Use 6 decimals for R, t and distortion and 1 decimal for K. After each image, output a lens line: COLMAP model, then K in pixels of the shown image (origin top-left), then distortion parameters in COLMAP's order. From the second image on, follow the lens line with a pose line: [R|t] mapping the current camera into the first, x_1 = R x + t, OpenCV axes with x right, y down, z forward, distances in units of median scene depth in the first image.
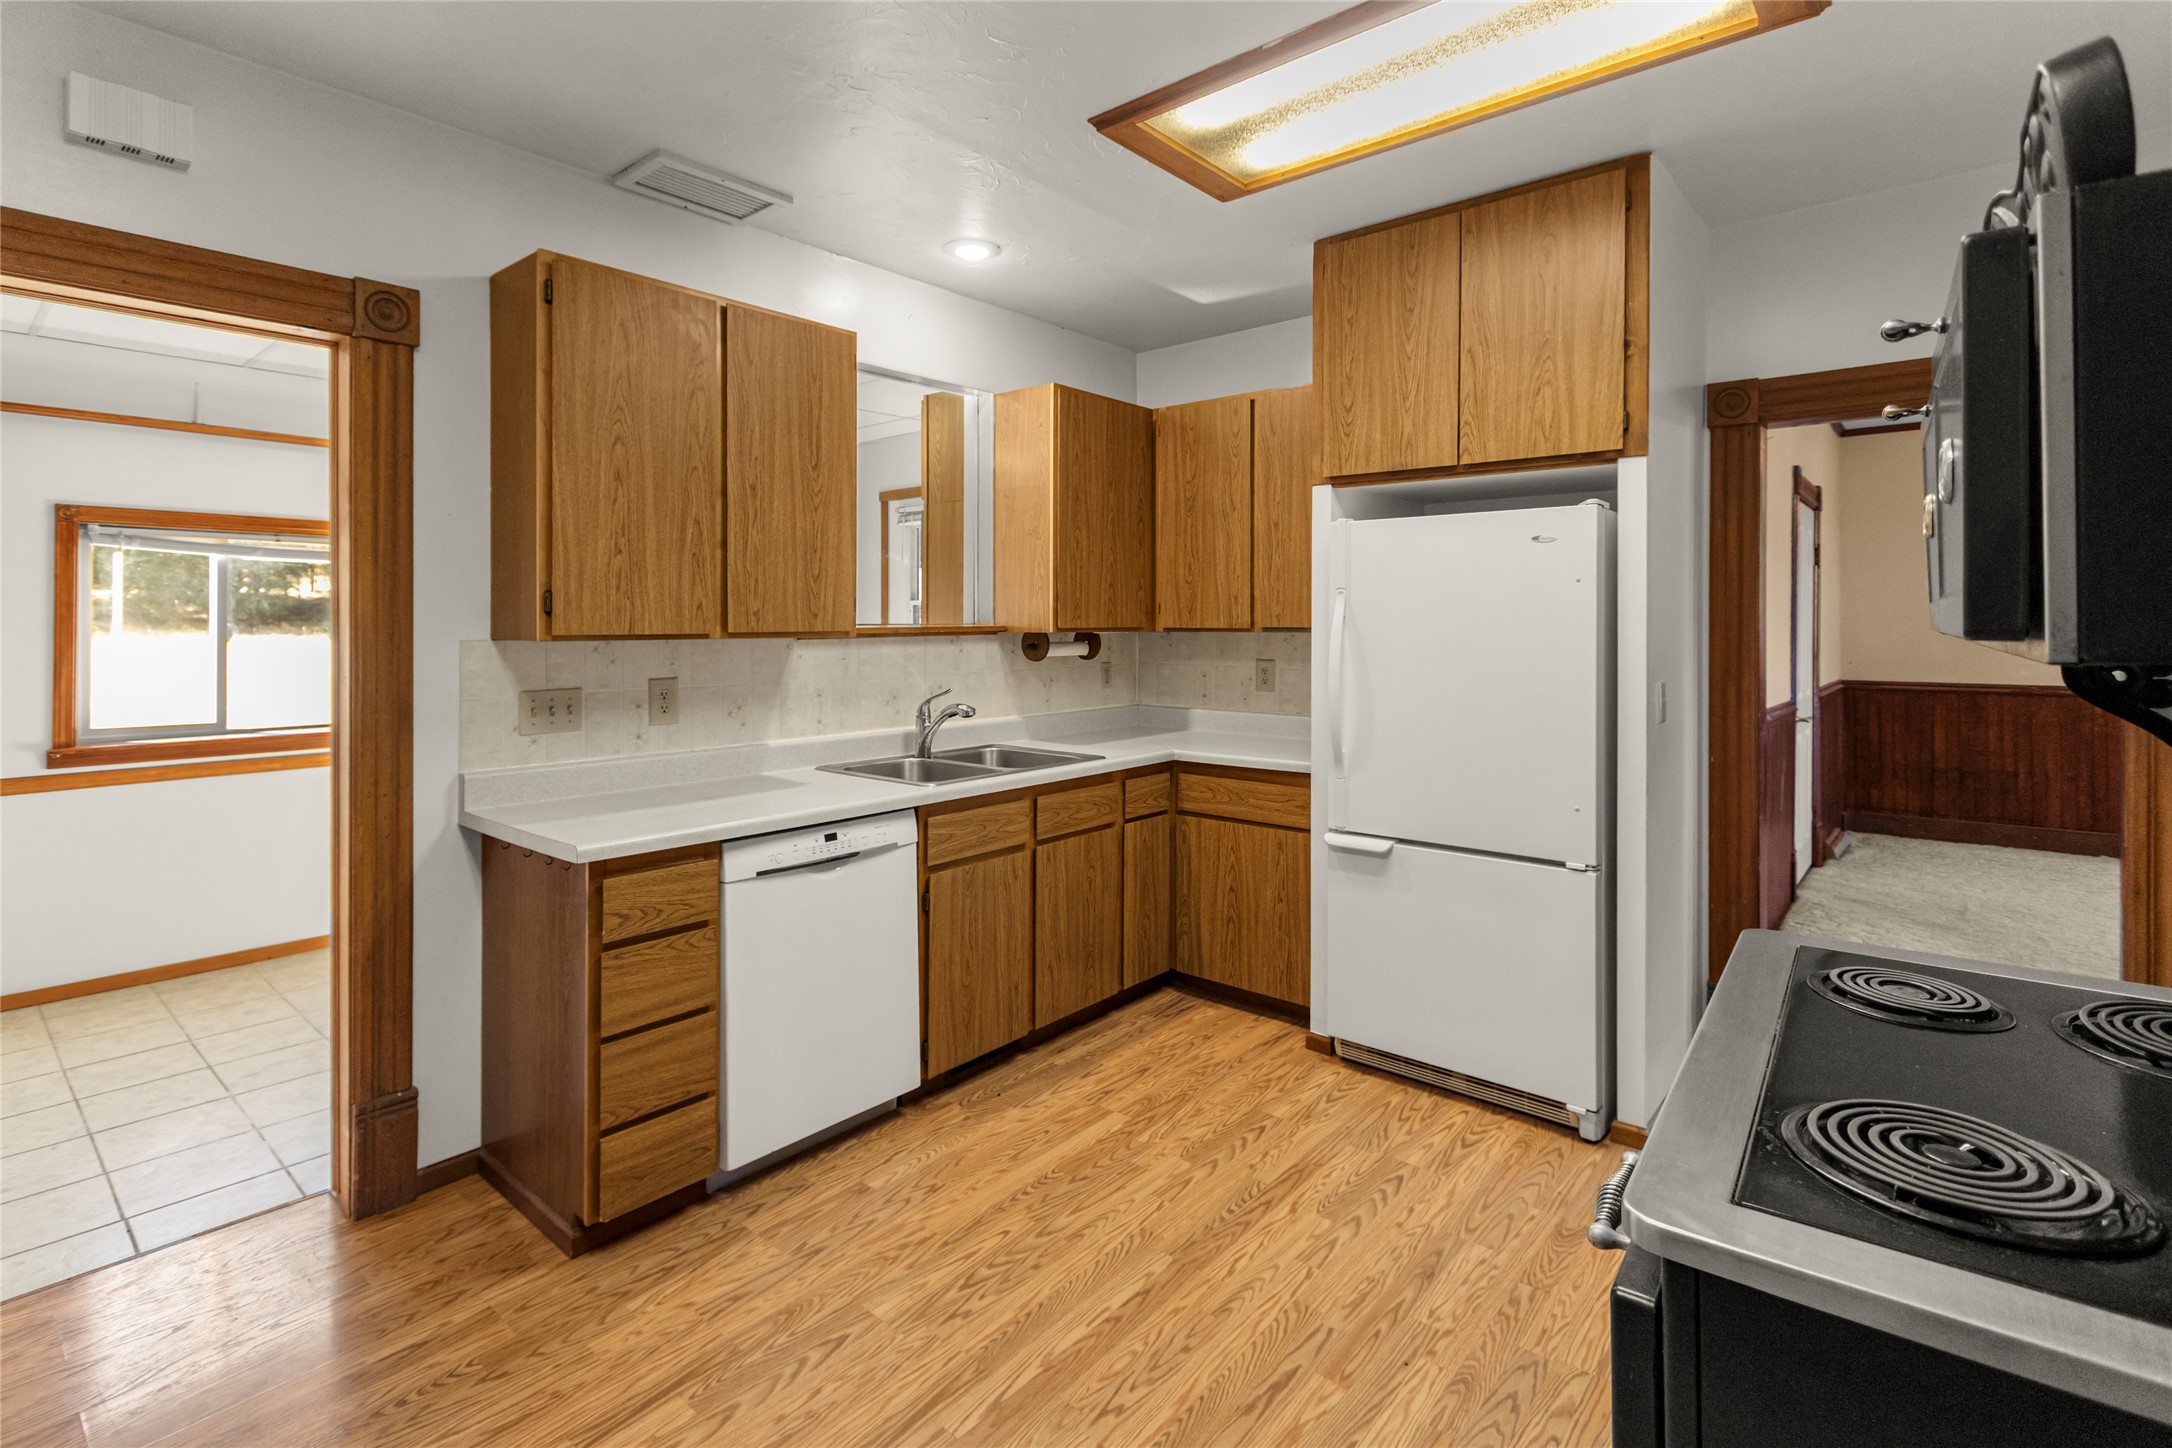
lens RADIAL K [[1027.8, 0, 1087.0], [0, 1027.8, 622.3], [0, 0, 1]] dist [0.006666, -0.003876]
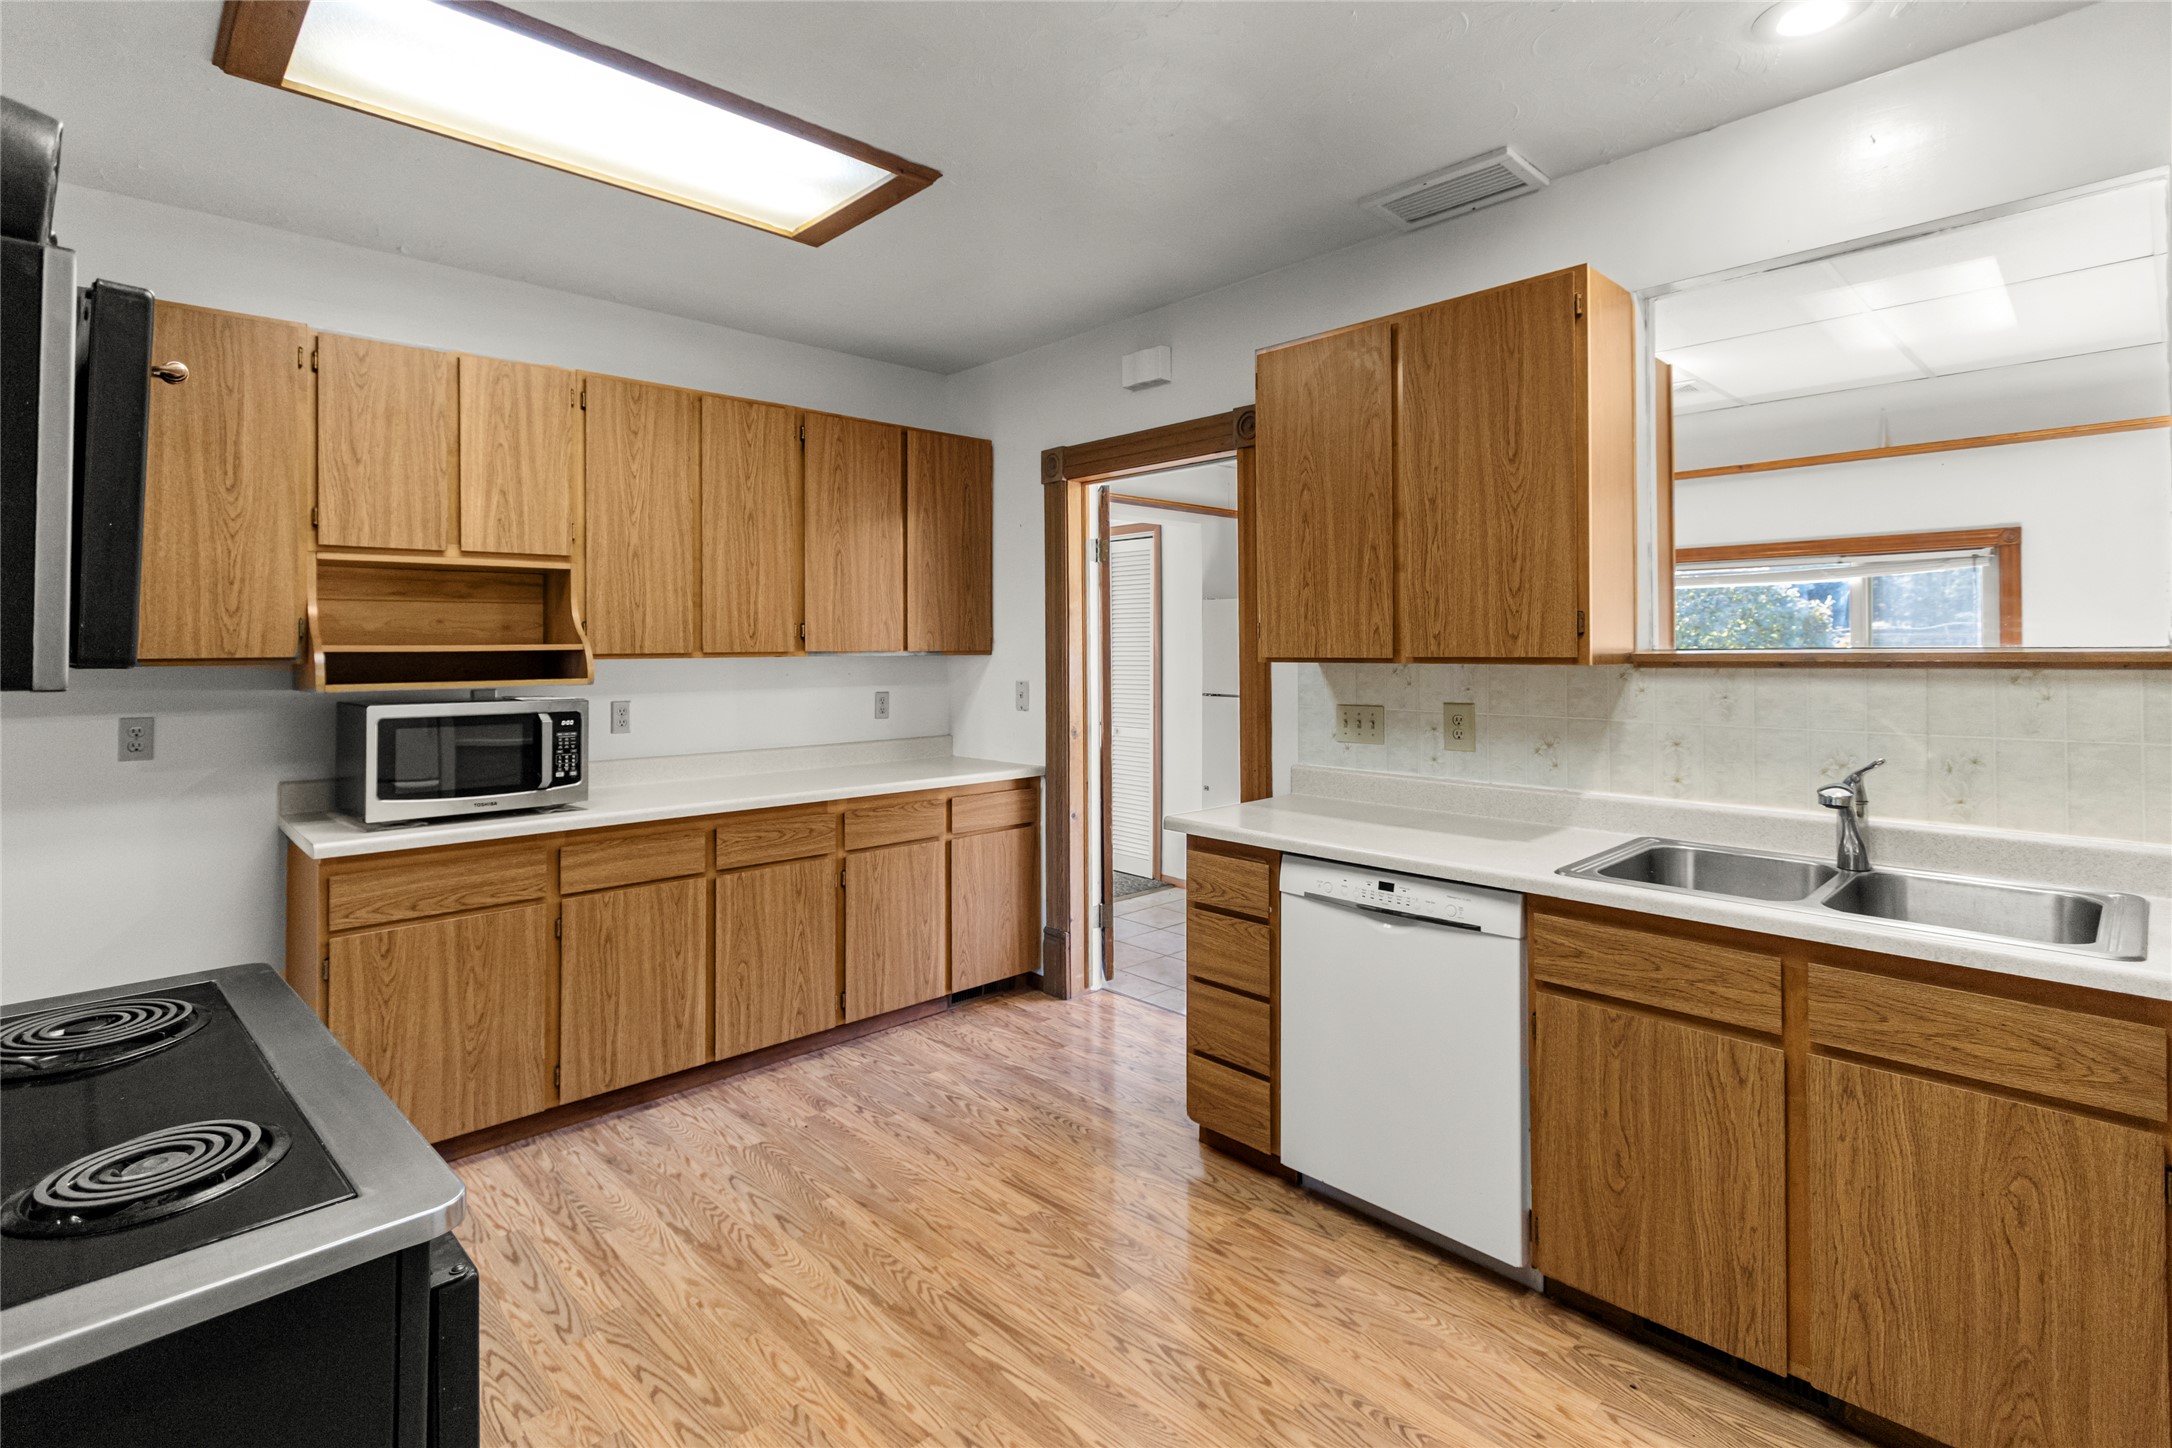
lens RADIAL K [[1027.8, 0, 1030.4], [0, 1027.8, 635.1], [0, 0, 1]] dist [0.006666, -0.003876]
pose [[-0.134636, -0.009491, -0.990850, 0.673170], [0.005498, 0.999932, -0.010325, -0.002651], [0.990880, -0.006838, -0.134575, 0.803419]]
